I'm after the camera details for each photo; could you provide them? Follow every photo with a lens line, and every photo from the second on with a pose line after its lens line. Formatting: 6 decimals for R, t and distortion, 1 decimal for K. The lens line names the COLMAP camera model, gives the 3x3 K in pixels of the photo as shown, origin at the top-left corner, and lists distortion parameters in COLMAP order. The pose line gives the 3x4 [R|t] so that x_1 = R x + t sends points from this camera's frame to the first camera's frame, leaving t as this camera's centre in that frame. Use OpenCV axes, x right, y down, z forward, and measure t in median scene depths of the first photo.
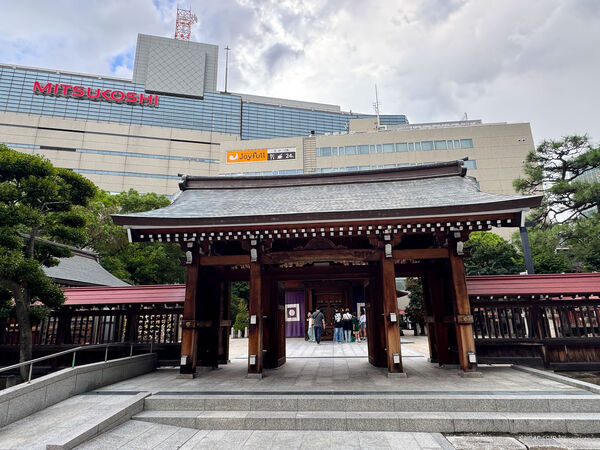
lens RADIAL K [[359.7, 0, 300.0], [0, 359.7, 225.0], [0, 0, 1]] dist [-0.003565, -0.000810]
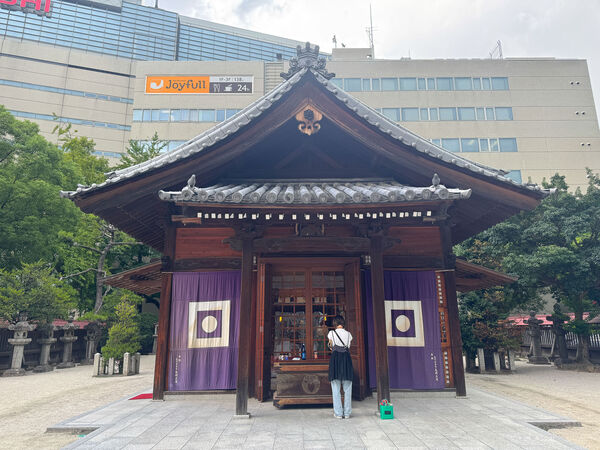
lens RADIAL K [[426.3, 0, 300.0], [0, 426.3, 225.0], [0, 0, 1]] dist [0.004871, -0.002148]
pose [[0.994895, 0.033283, 0.095266, 0.008974], [-0.034561, 0.999333, 0.011796, 0.048035], [-0.094810, -0.015028, 0.995382, 0.200072]]
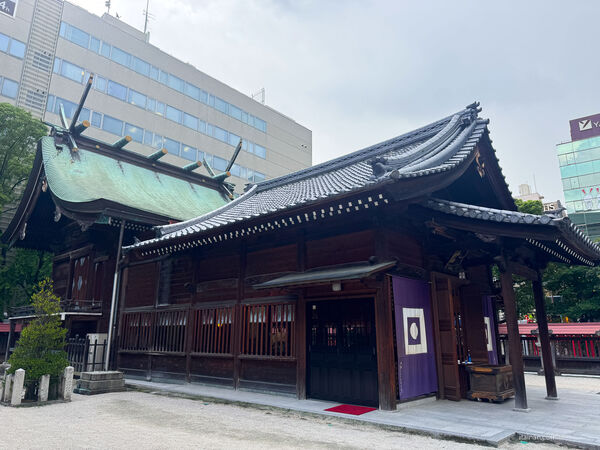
lens RADIAL K [[432.5, 0, 300.0], [0, 432.5, 225.0], [0, 0, 1]] dist [-0.039482, -0.001255]
pose [[0.591216, 0.227879, 0.773650, -0.166035], [-0.220729, 0.968347, -0.116548, 0.077664], [-0.775720, -0.101862, 0.622802, 0.297317]]
